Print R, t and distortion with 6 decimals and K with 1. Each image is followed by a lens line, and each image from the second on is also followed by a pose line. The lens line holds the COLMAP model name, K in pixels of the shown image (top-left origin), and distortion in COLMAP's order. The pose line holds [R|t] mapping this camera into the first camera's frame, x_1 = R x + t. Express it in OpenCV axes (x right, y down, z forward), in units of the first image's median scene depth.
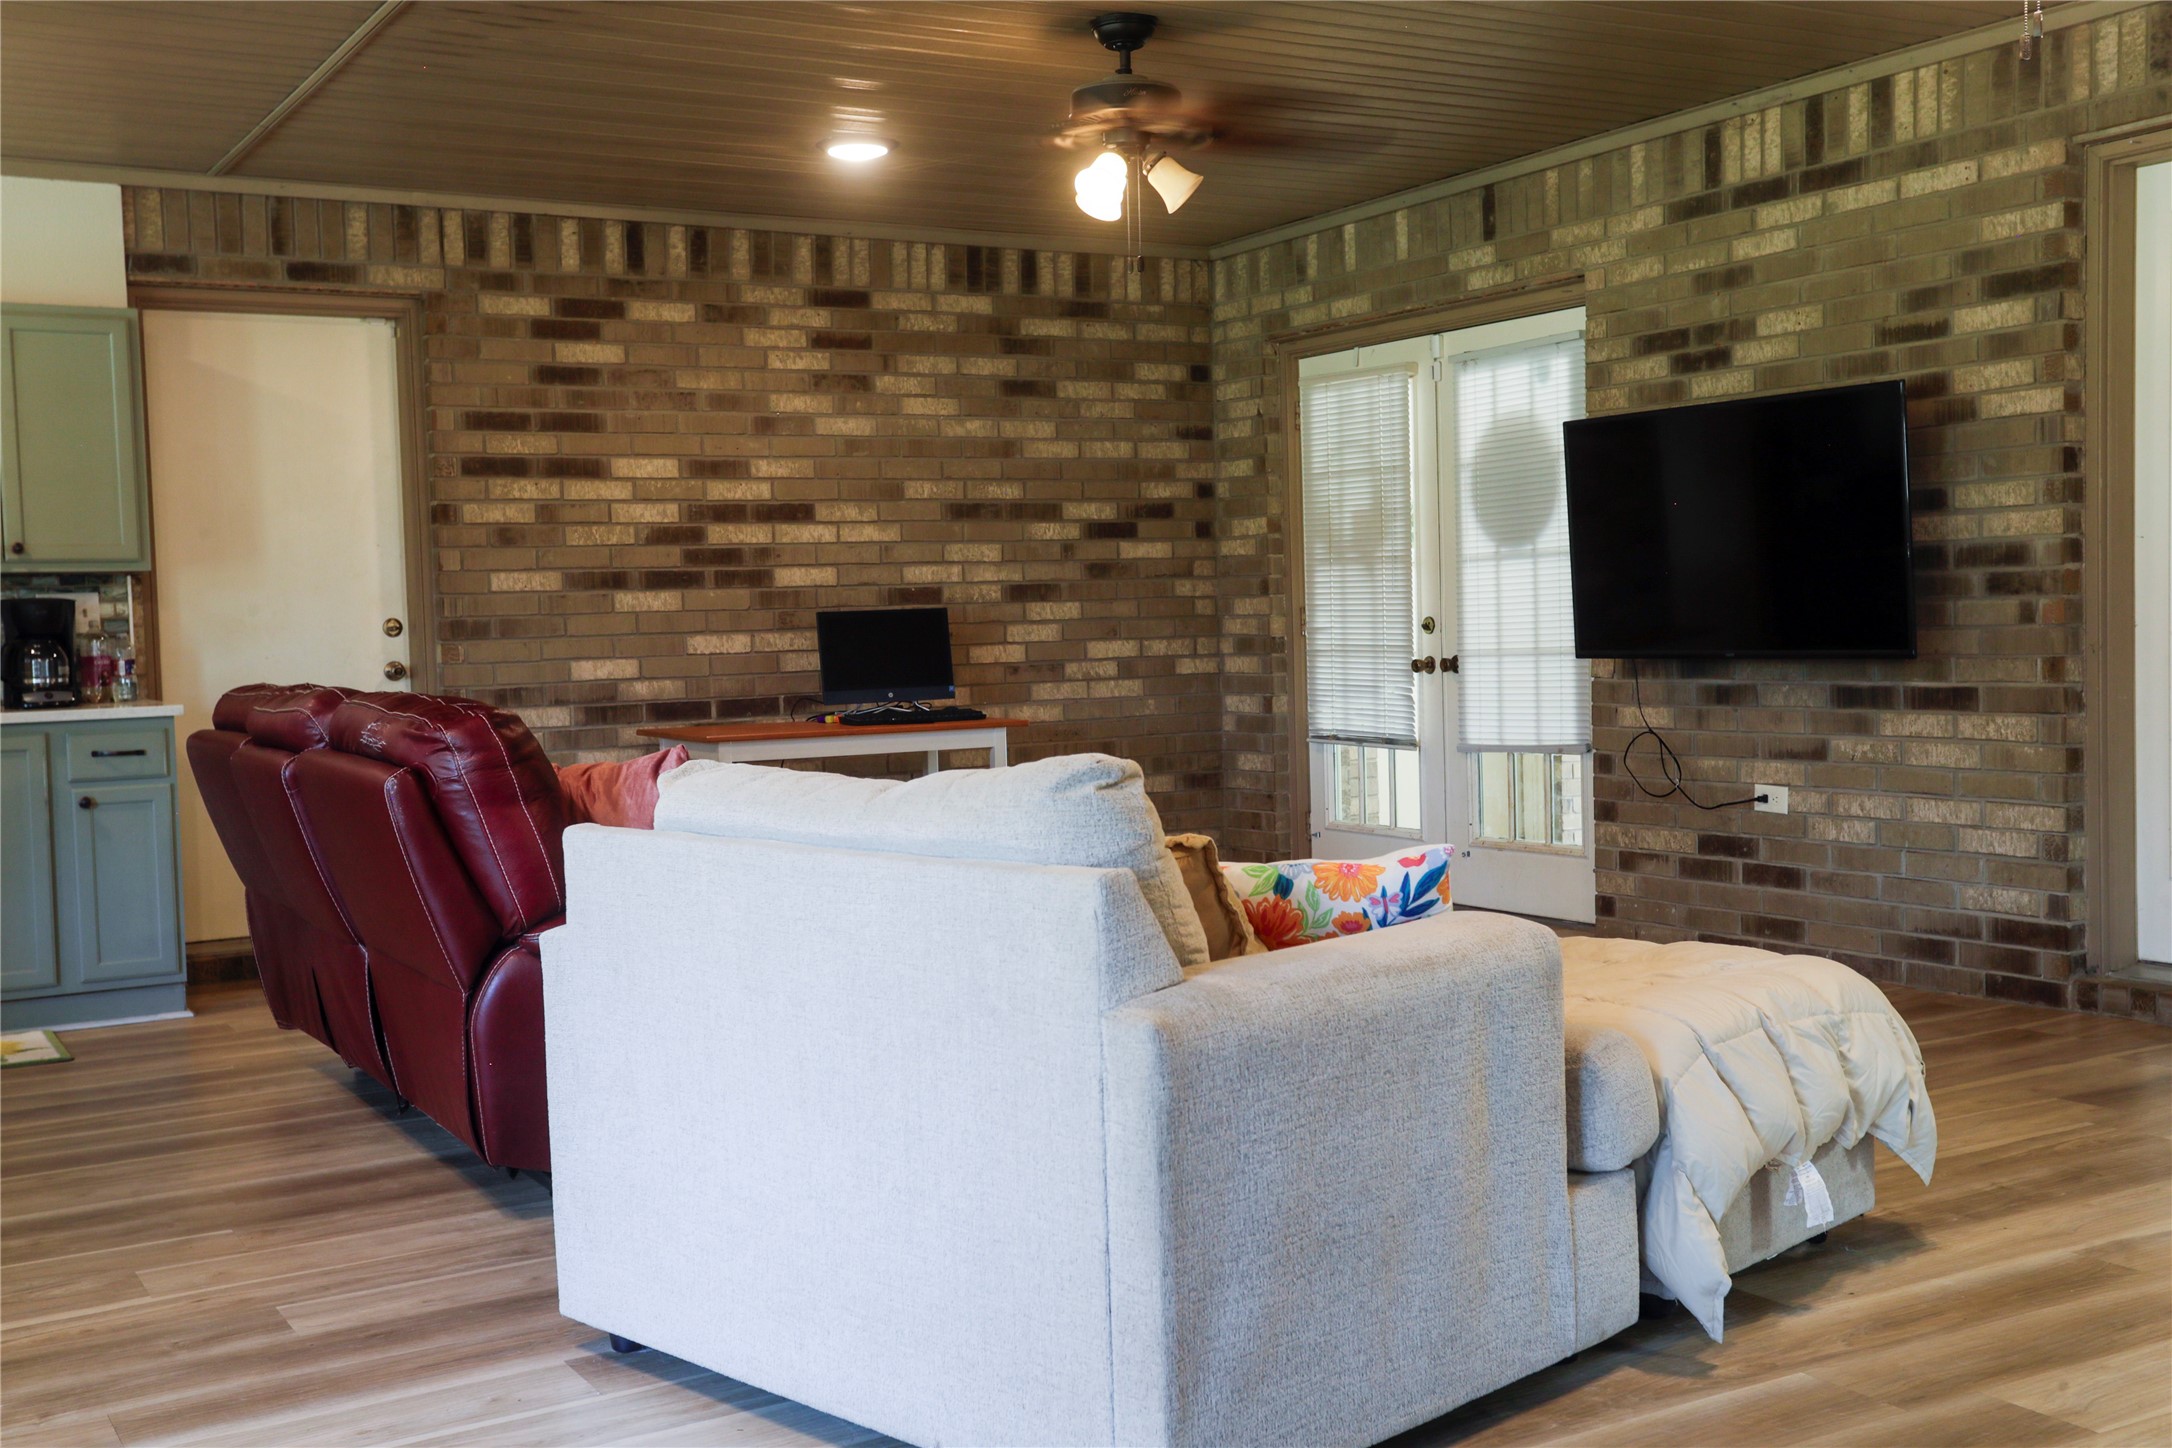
lens RADIAL K [[2320.4, 0, 1084.2], [0, 2320.4, 723.7], [0, 0, 1]] dist [0.072126, 0.000000]
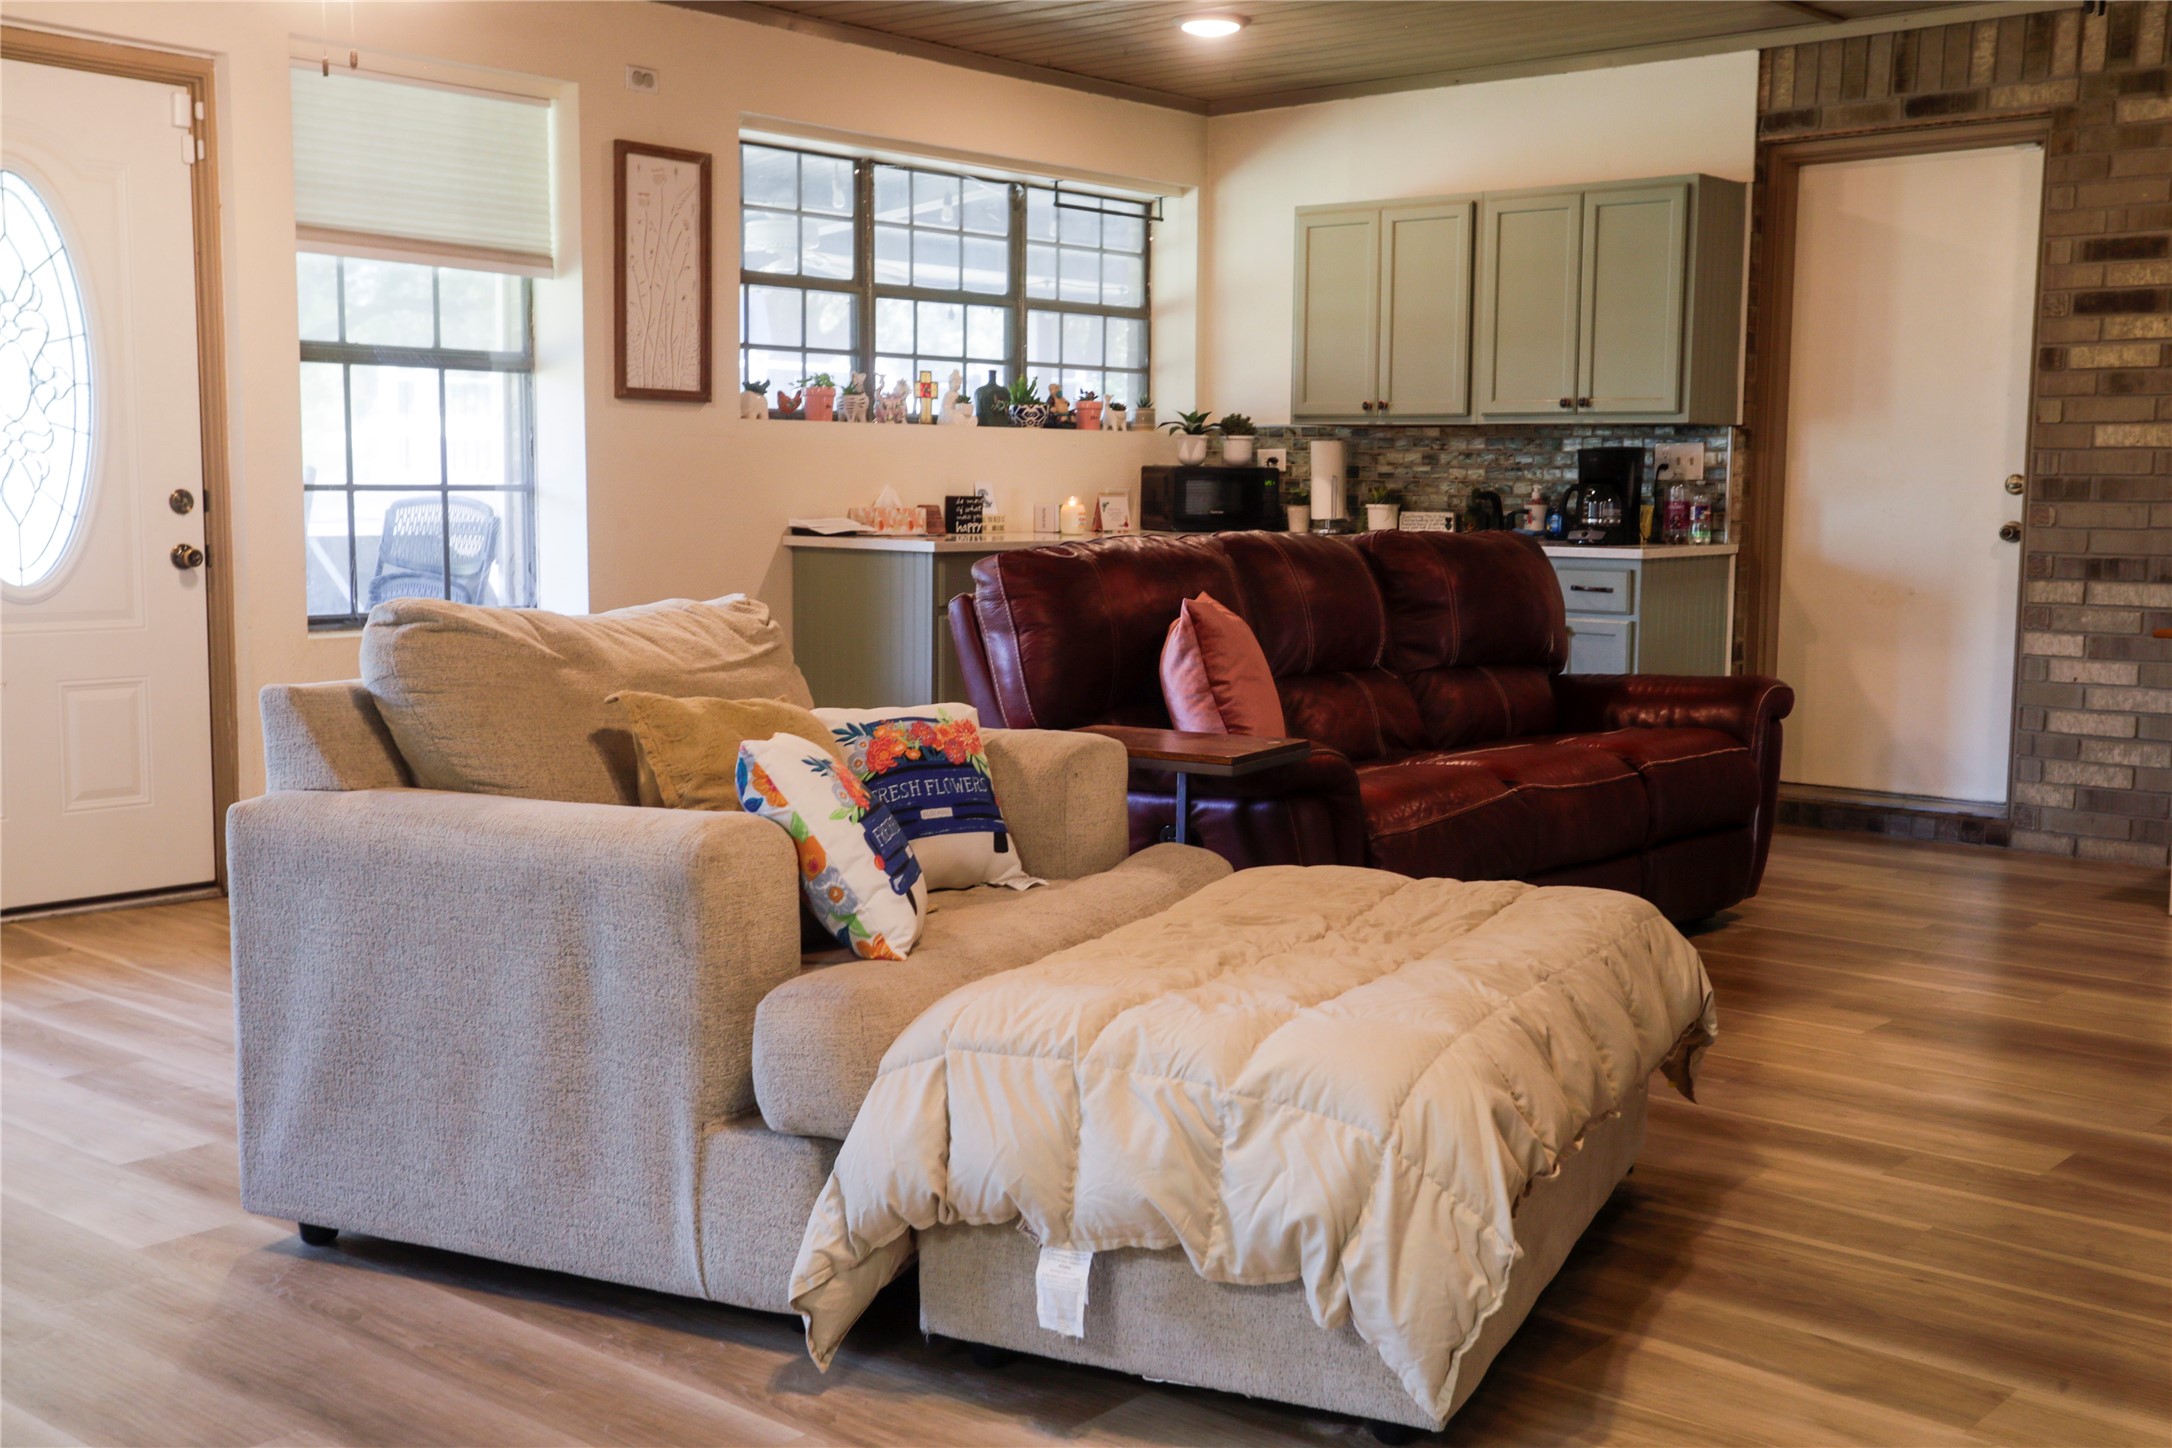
lens RADIAL K [[2320.4, 0, 1082.7], [0, 2320.4, 723.2], [0, 0, 1]] dist [0.072126, 0.000000]
pose [[0.303073, 0.135845, -0.943235, 0.494882], [-0.066239, 0.990397, 0.121354, -0.037067], [0.950662, 0.025700, 0.309161, 0.379081]]
